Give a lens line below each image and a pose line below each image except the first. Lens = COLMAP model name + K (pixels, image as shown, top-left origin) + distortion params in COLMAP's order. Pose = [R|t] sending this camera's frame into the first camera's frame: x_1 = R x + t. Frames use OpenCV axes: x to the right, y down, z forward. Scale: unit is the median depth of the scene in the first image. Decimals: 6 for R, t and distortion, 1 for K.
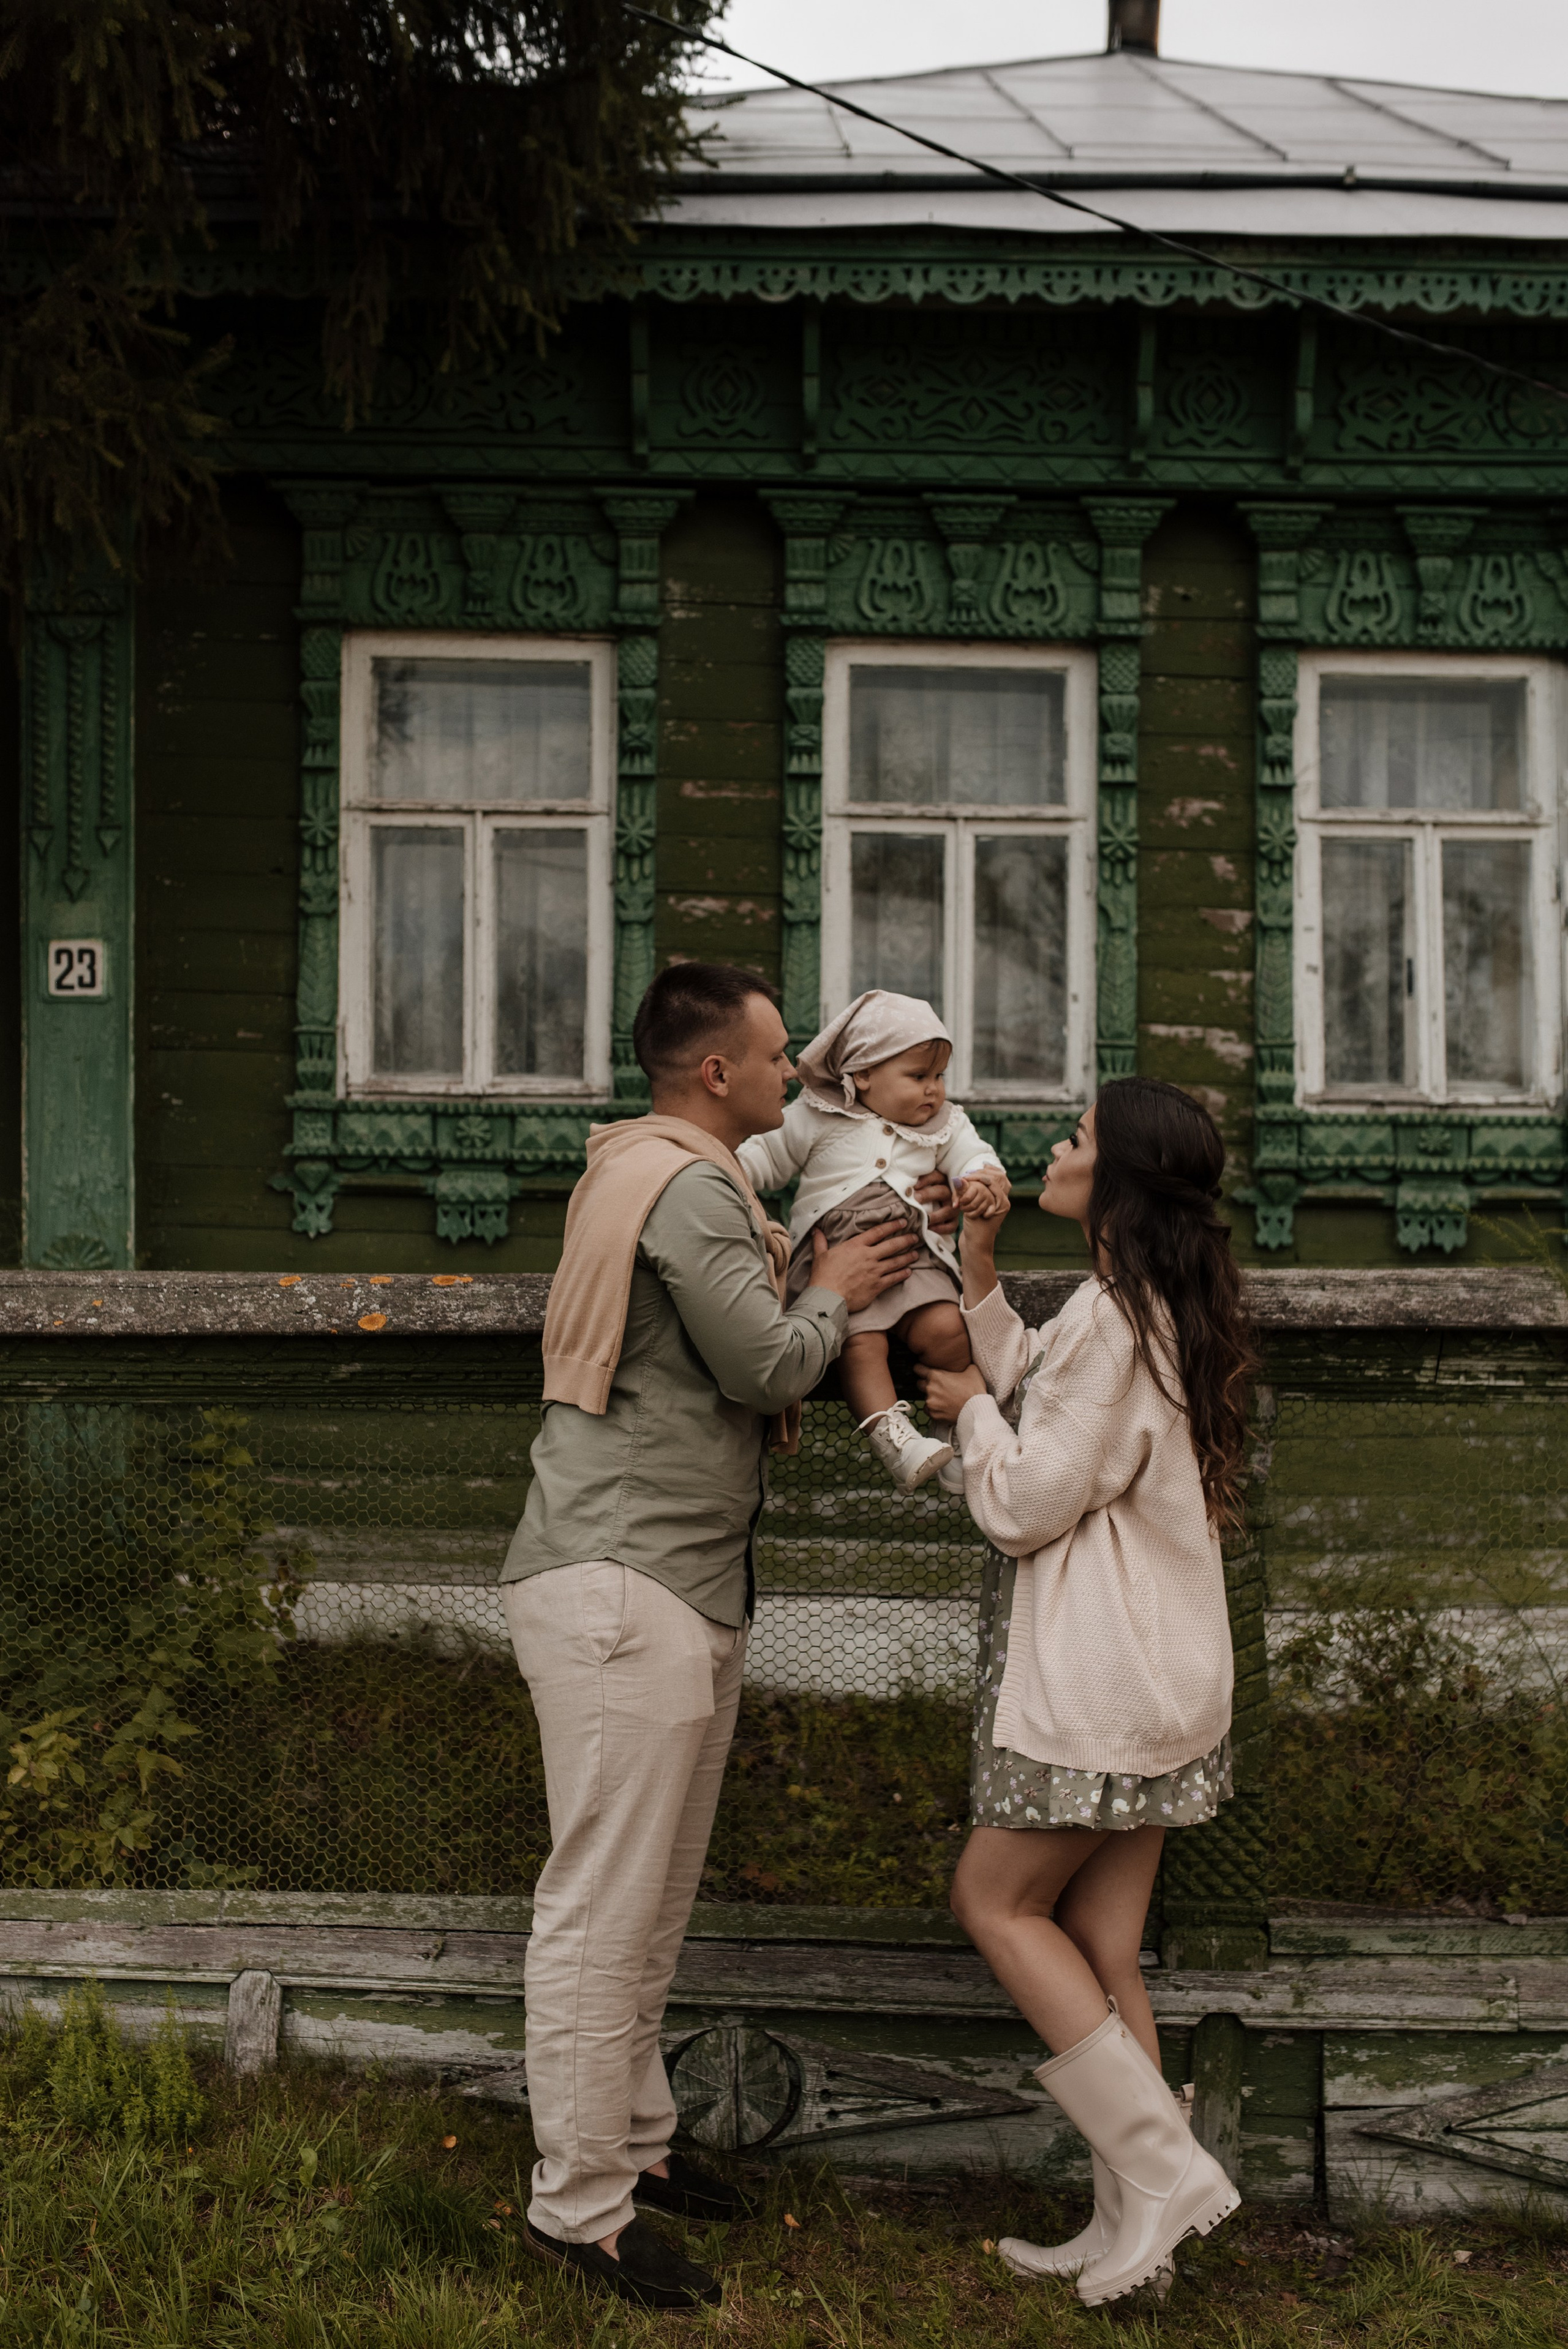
lens RADIAL K [[2309.7, 0, 767.6], [0, 2309.7, 1205.2], [0, 0, 1]] dist [-0.068997, 0.097942]
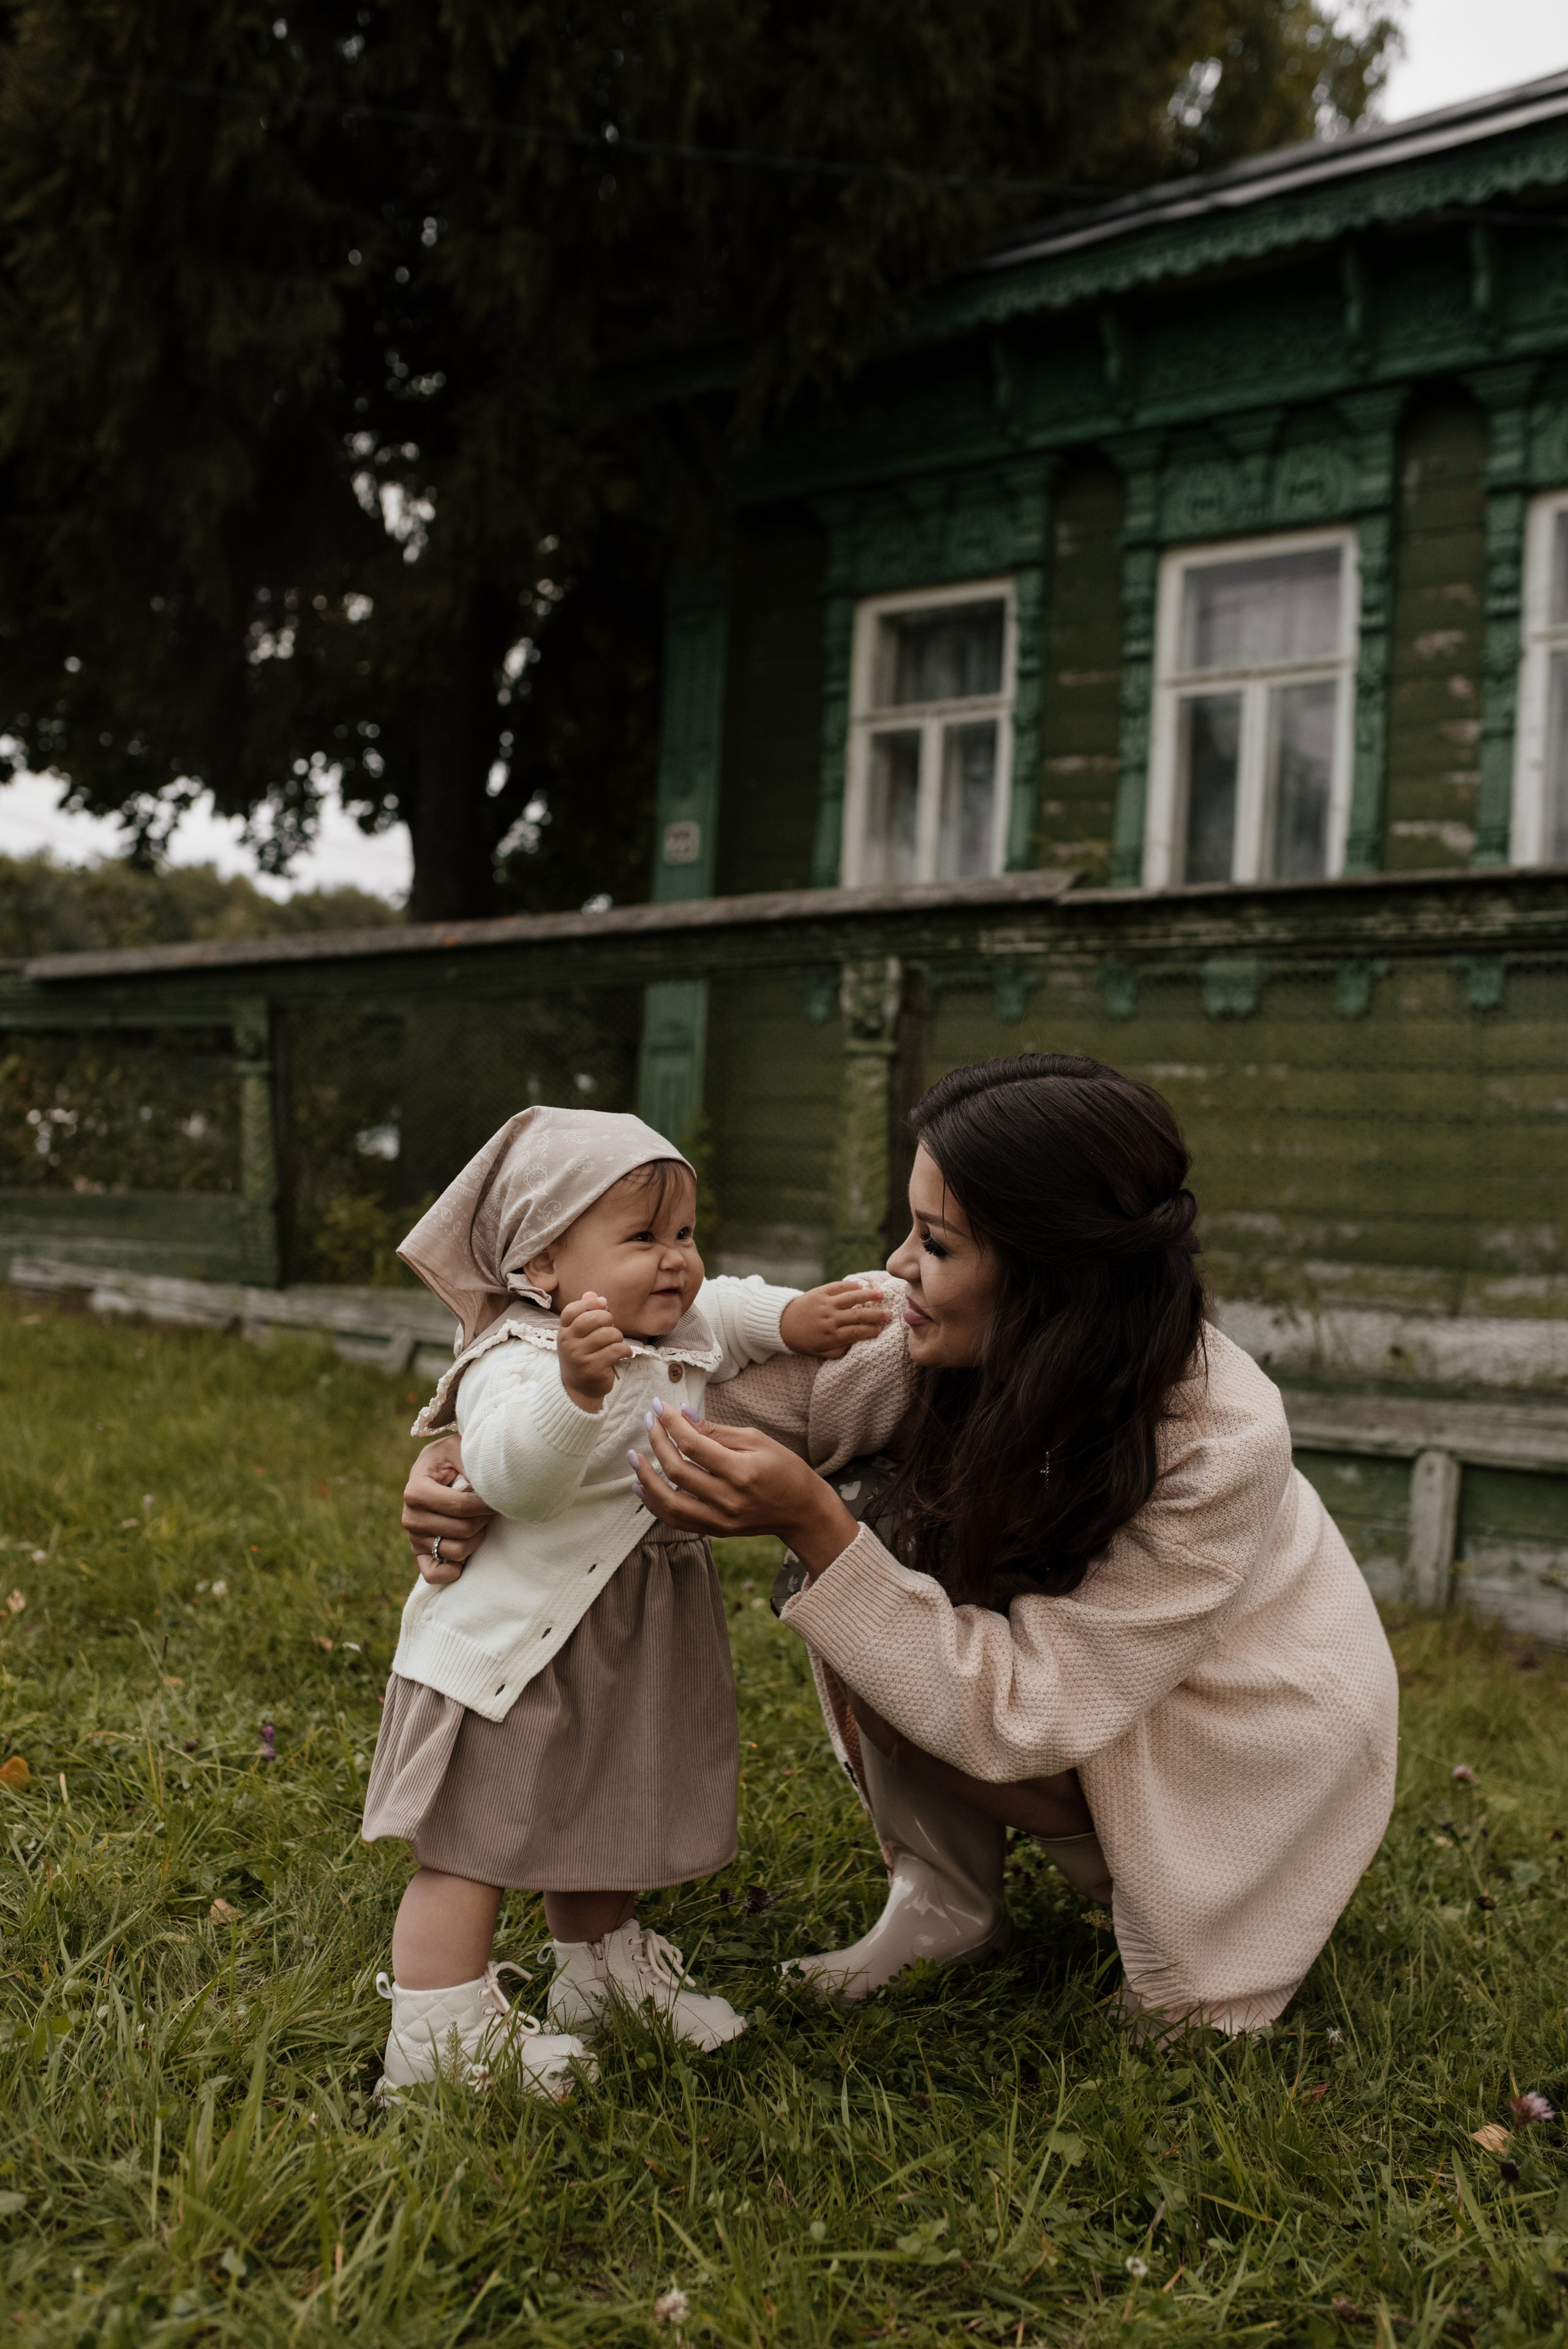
lens RADIAL K [[2266.2, 0, 779.1], [0, 2266.2, 1184.3], [0, 0, 1]] dist [-0.066995, 0.097083]
pose [[0.782195, 0.010573, -0.622945, 0.649572], [-0.053754, 0.997273, -0.050569, 0.183748], [0.620711, 0.073040, 0.780630, -0.090864]]
